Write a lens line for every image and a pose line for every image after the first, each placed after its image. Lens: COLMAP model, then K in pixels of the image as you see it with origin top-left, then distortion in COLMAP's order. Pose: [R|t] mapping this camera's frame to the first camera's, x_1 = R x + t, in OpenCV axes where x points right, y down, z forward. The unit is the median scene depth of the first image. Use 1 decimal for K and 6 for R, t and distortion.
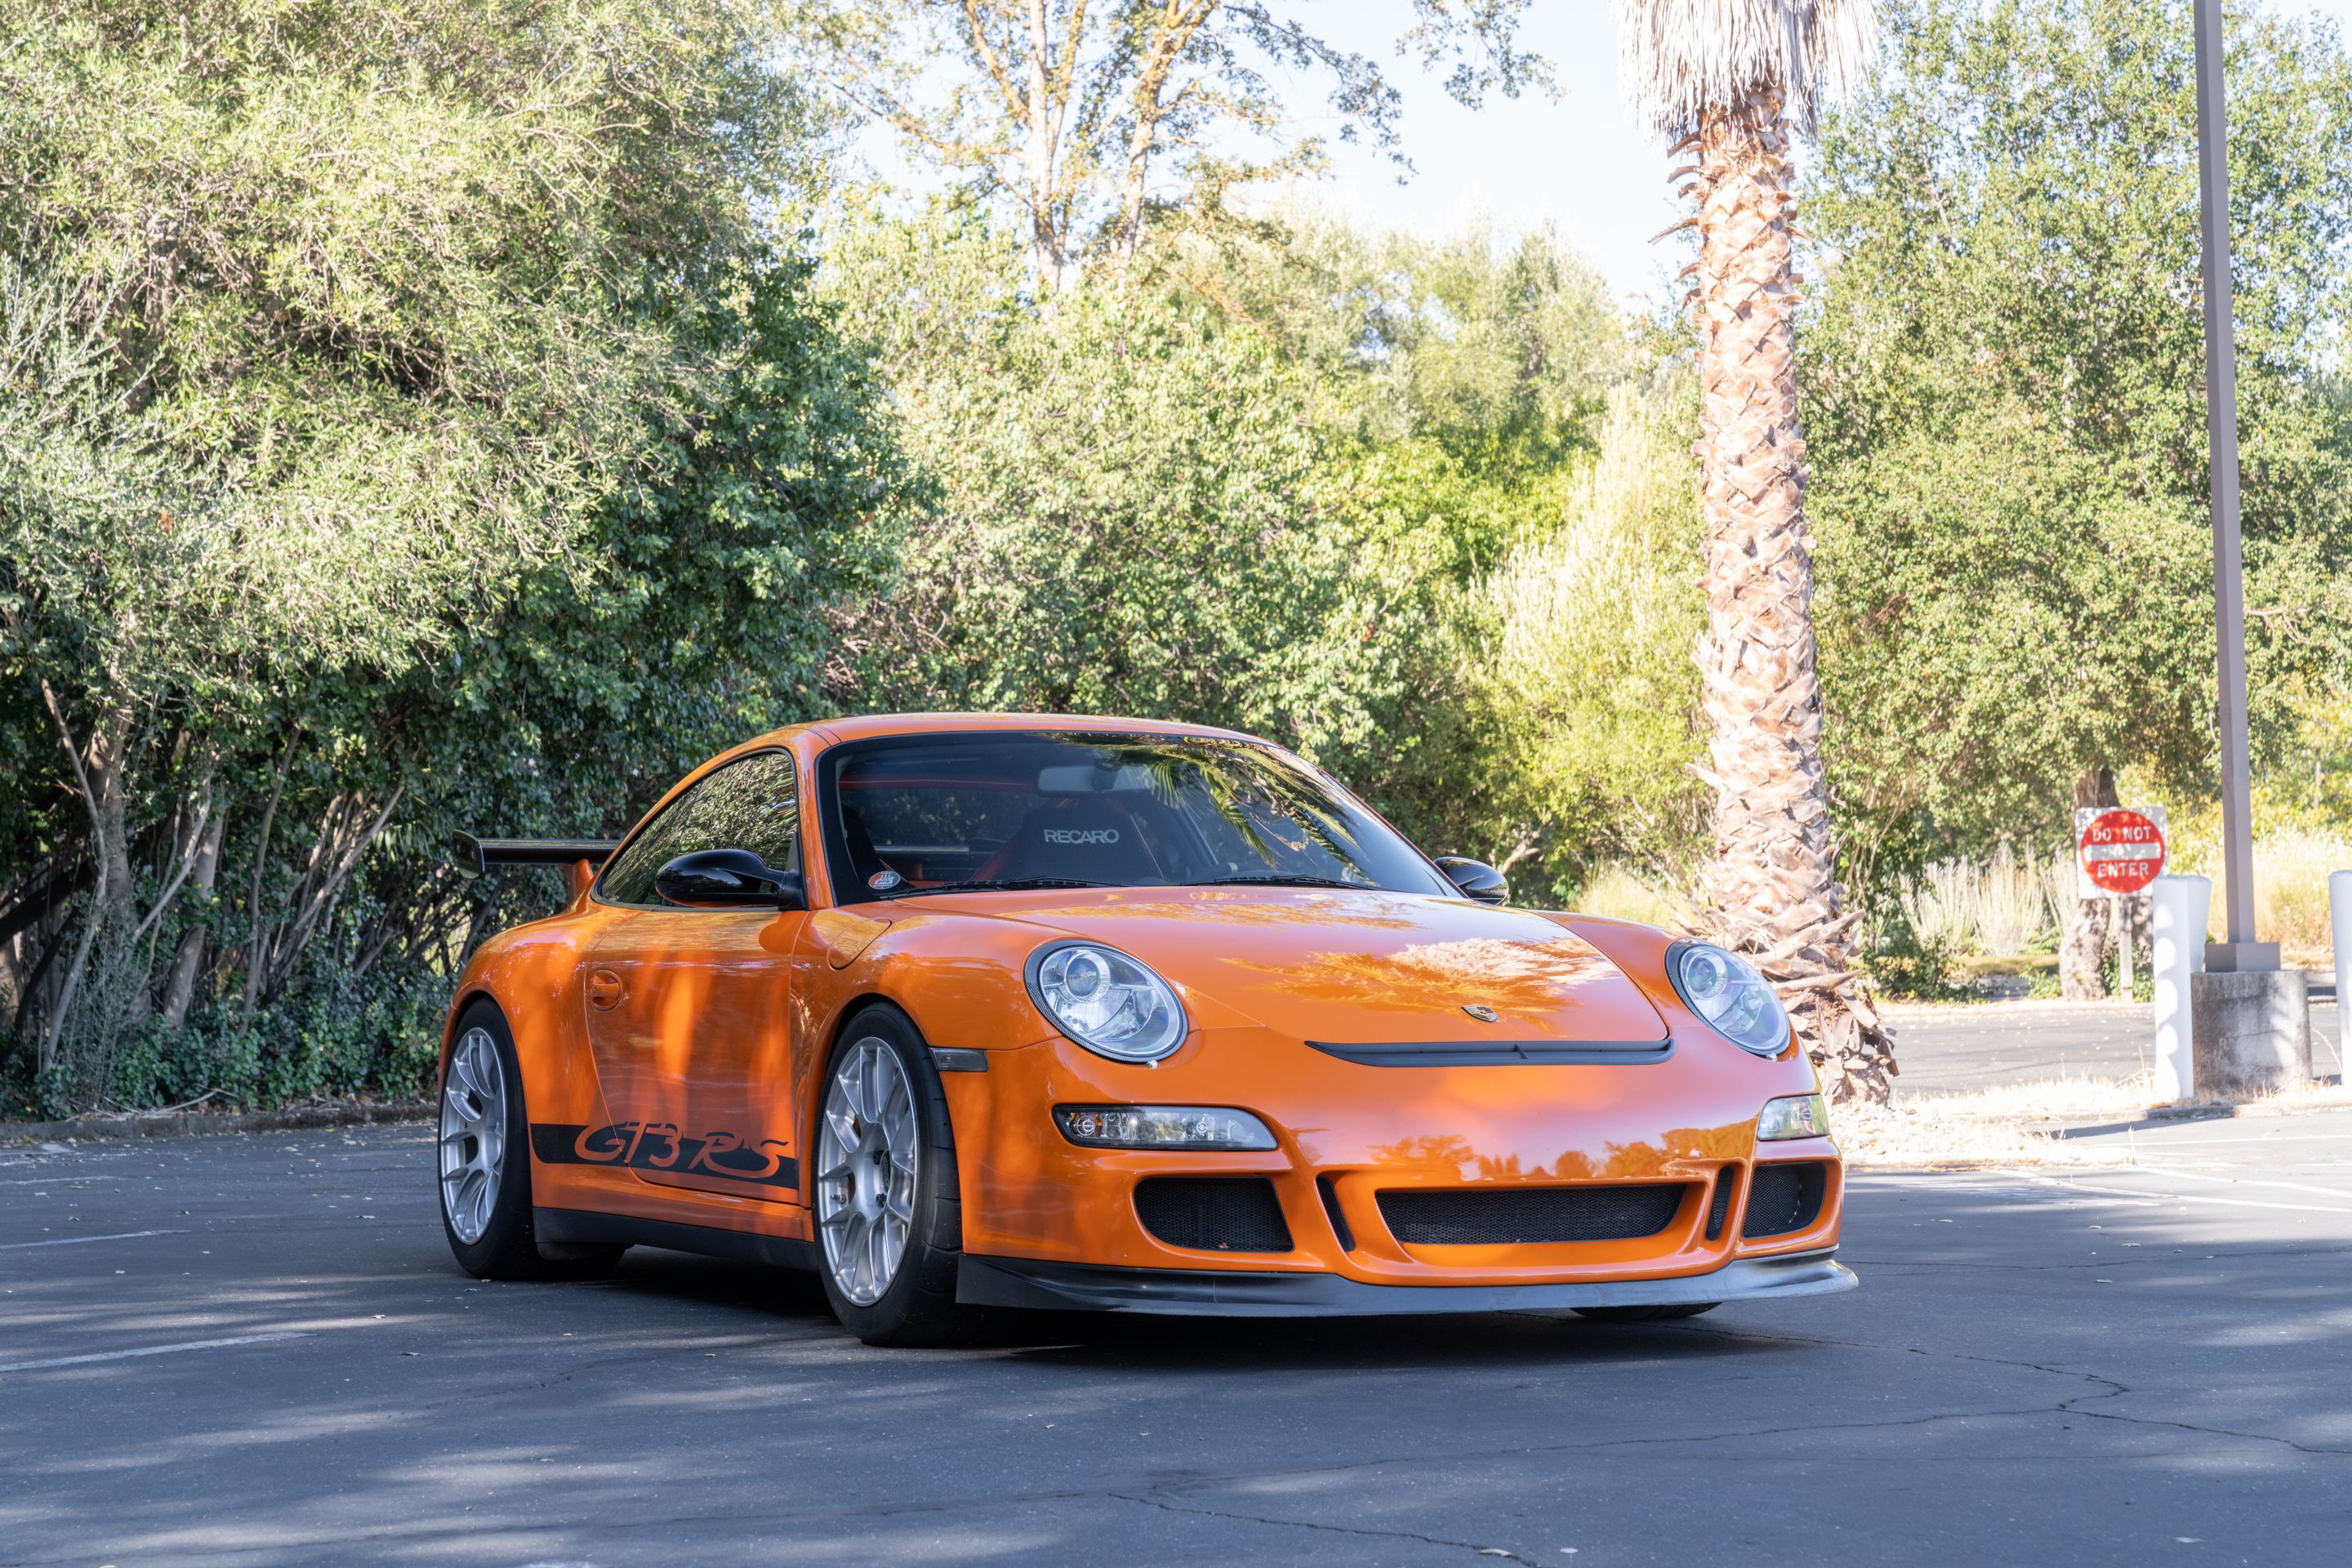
lens RADIAL K [[5508.4, 0, 1176.0], [0, 5508.4, 784.0], [0, 0, 1]] dist [0.030818, 0.910477]
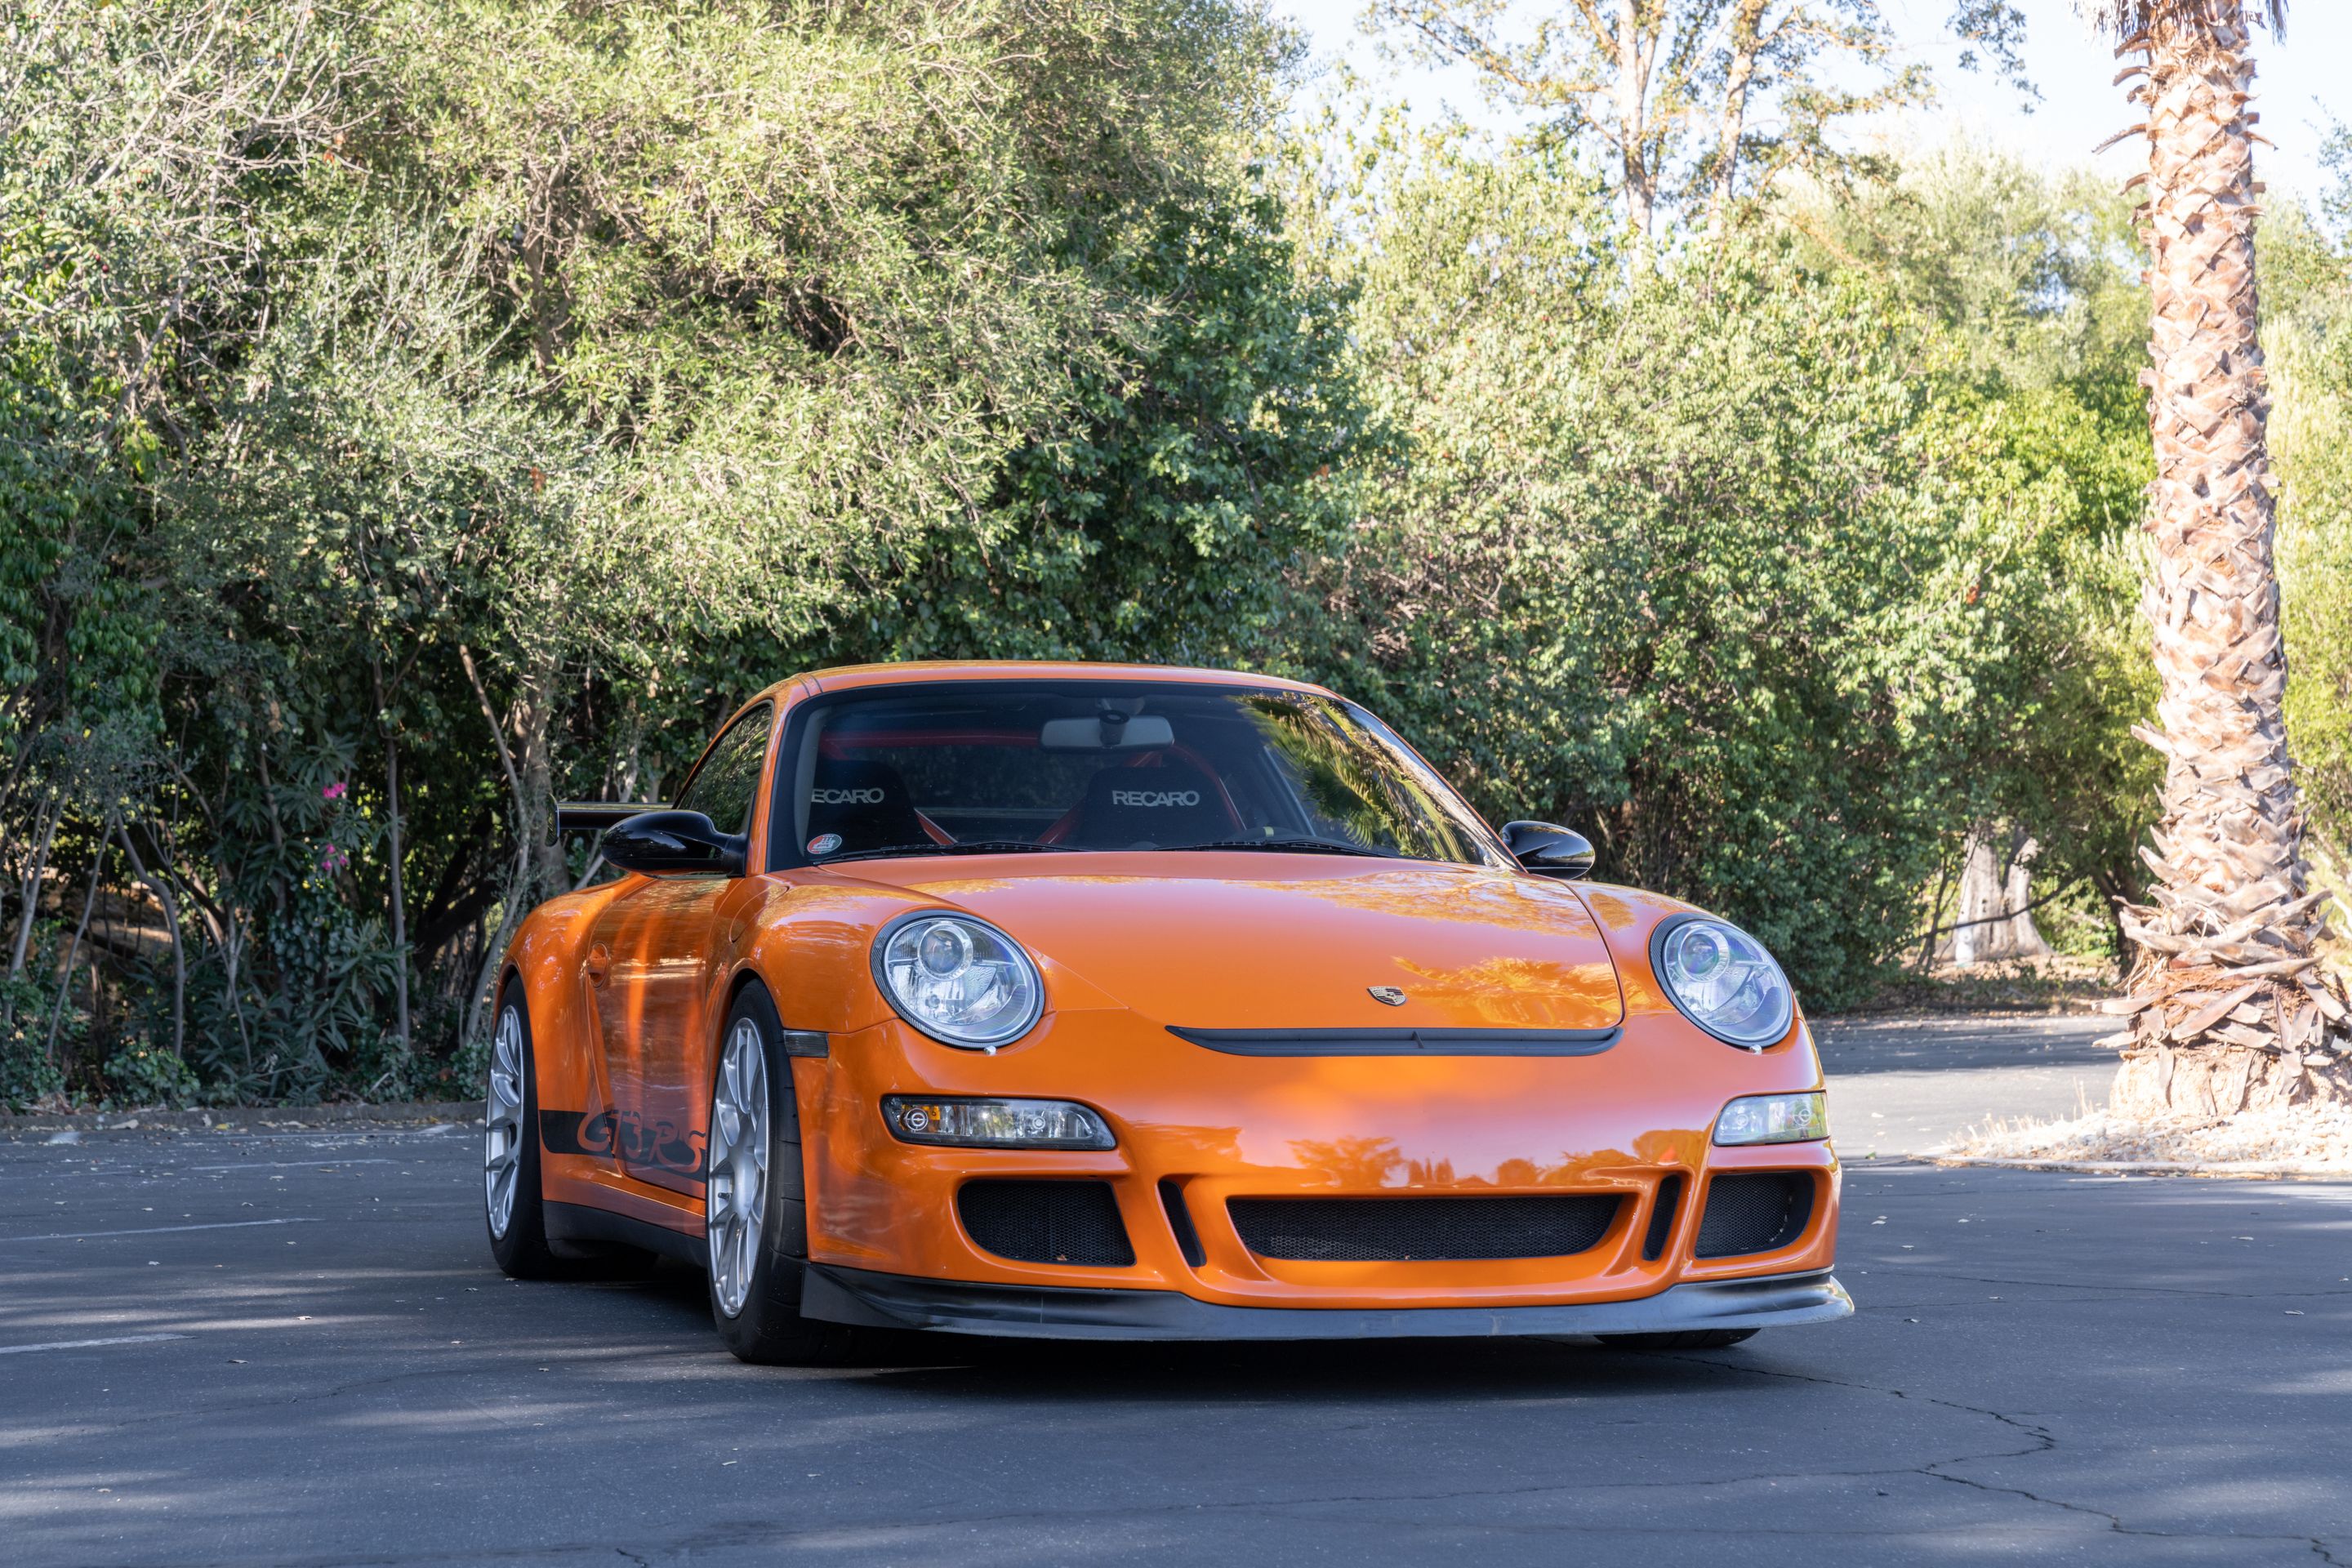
lens RADIAL K [[5506.2, 0, 1112.8], [0, 5506.2, 785.5], [0, 0, 1]] dist [0.081895, -0.617386]
pose [[0.981088, -0.000407, -0.193563, 0.098751], [0.000932, 0.999996, 0.002621, 0.003306], [0.193561, -0.002752, 0.981084, 0.074432]]
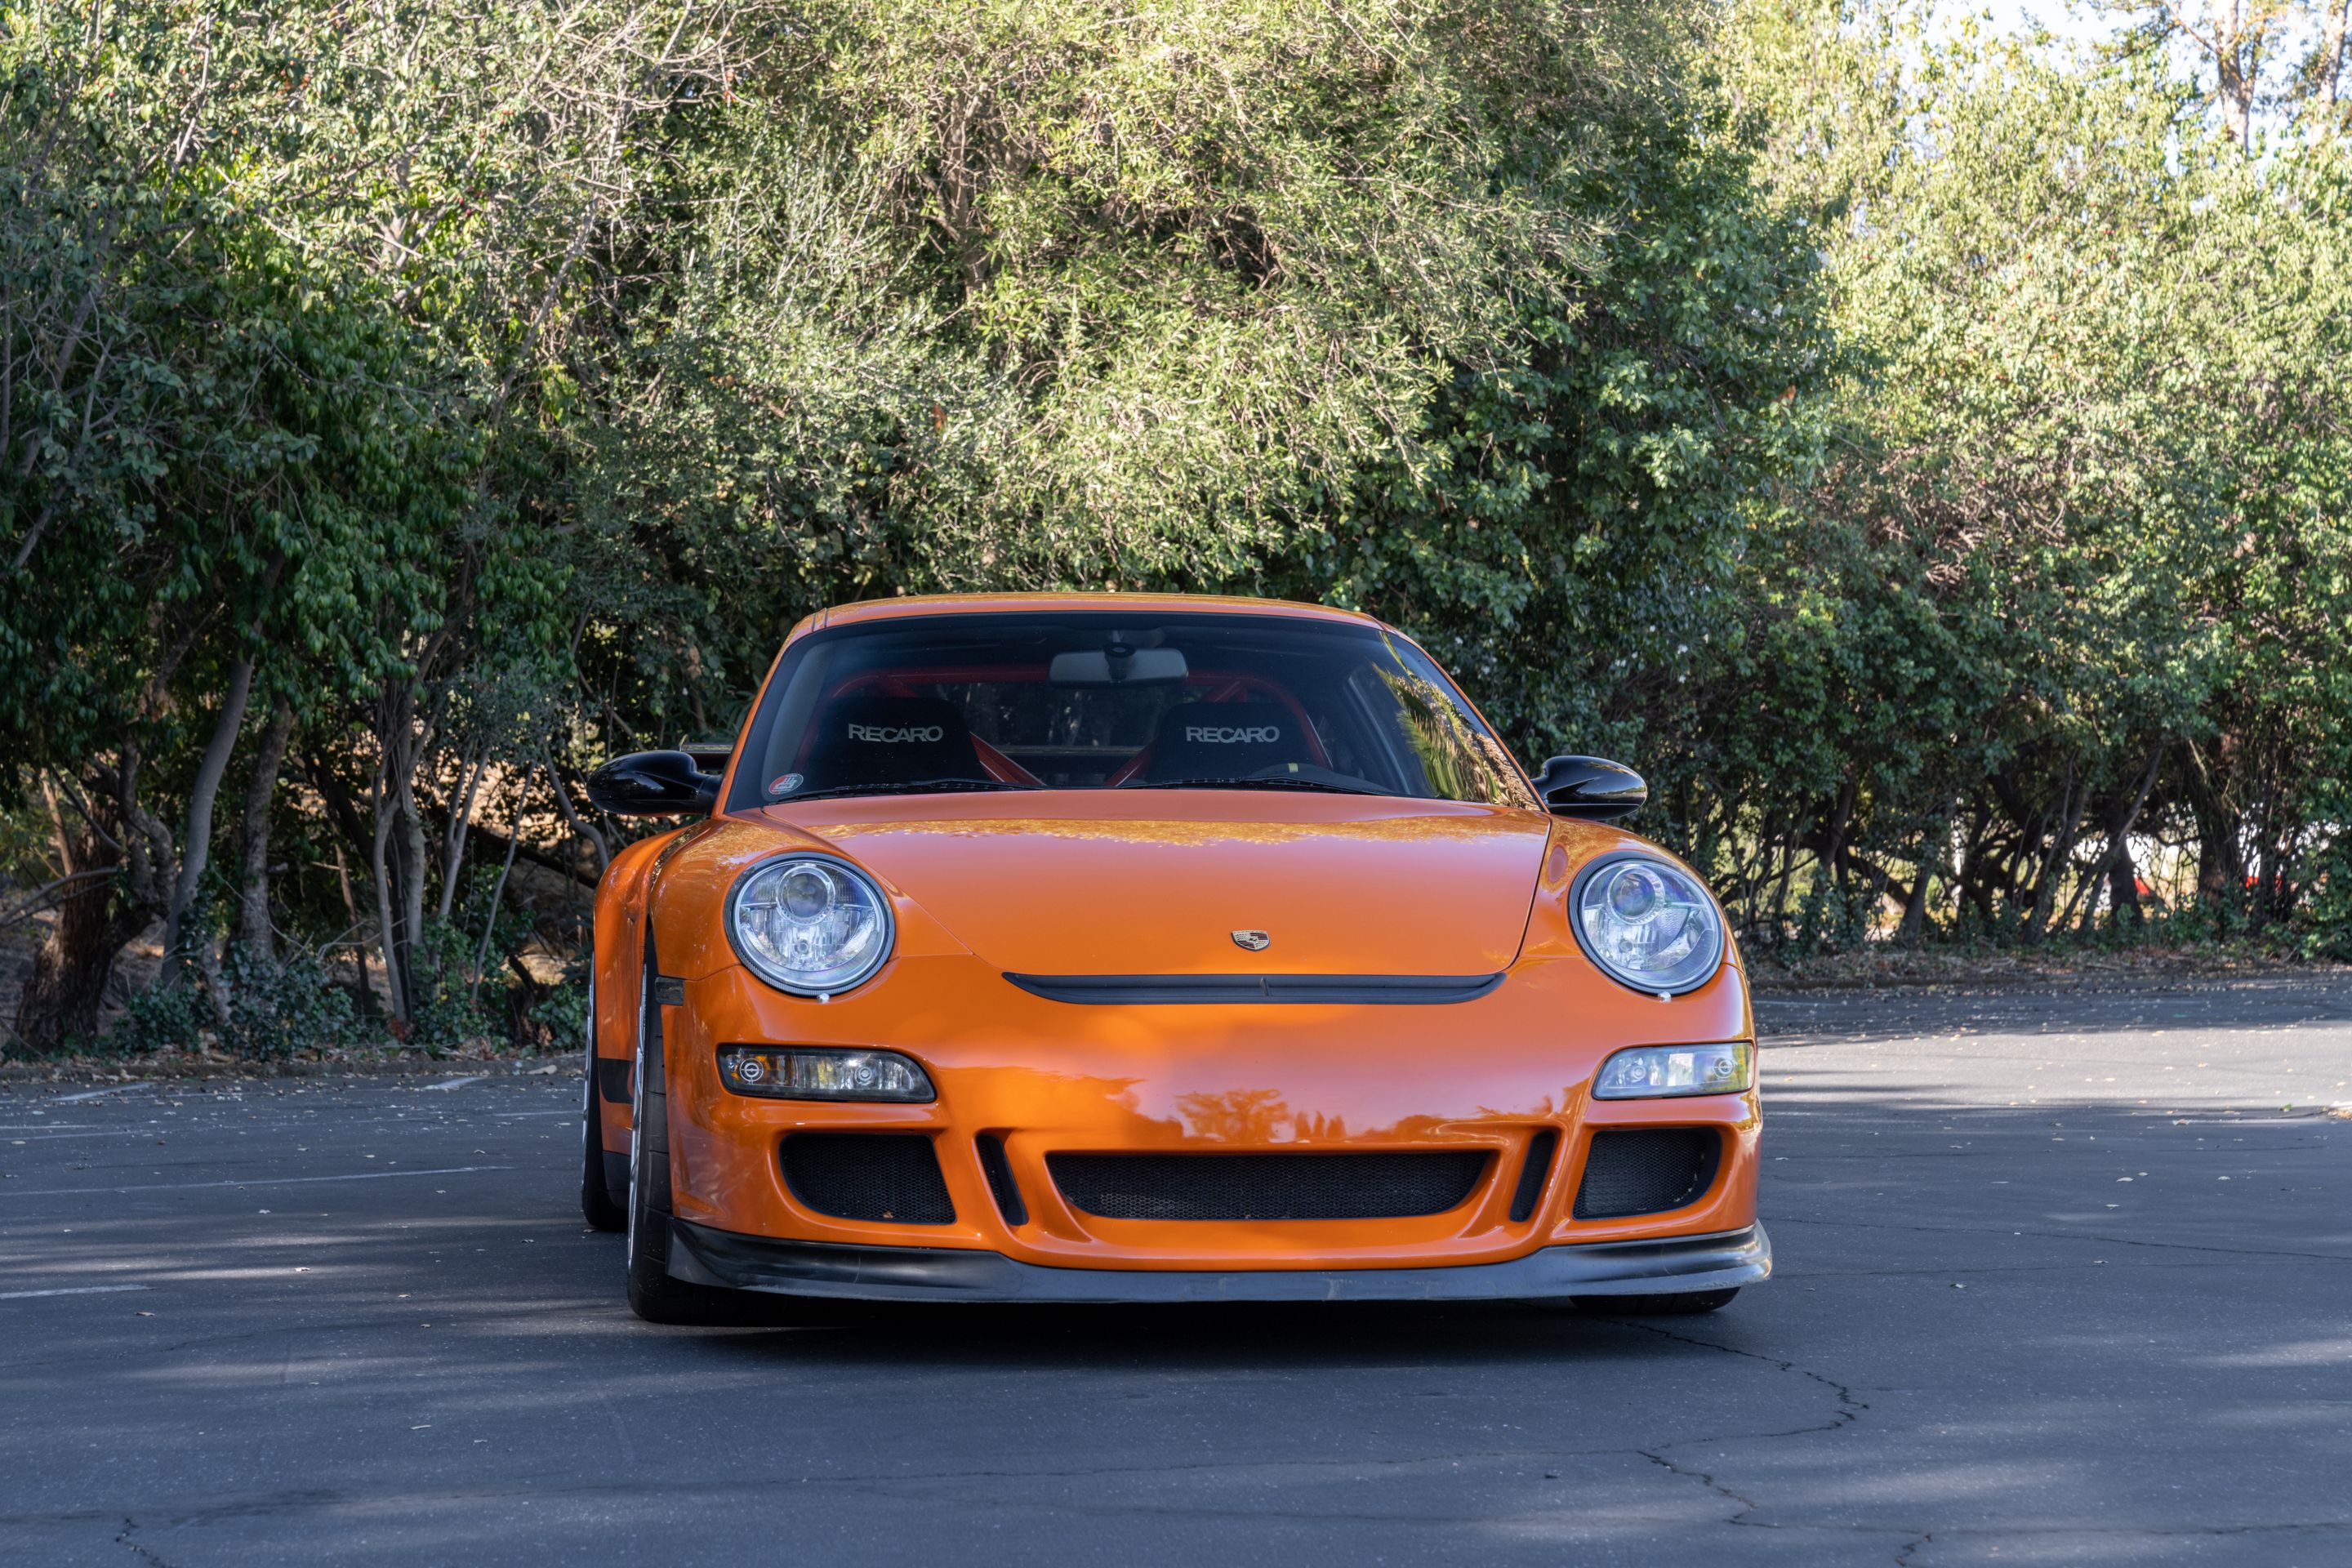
lens RADIAL K [[5508.4, 0, 1176.0], [0, 5508.4, 784.0], [0, 0, 1]] dist [0.030818, 0.910477]
pose [[0.936488, -0.005026, -0.350665, 0.182283], [0.009779, 0.999883, 0.011785, 0.004601], [0.350565, -0.014465, 0.936427, 0.122184]]
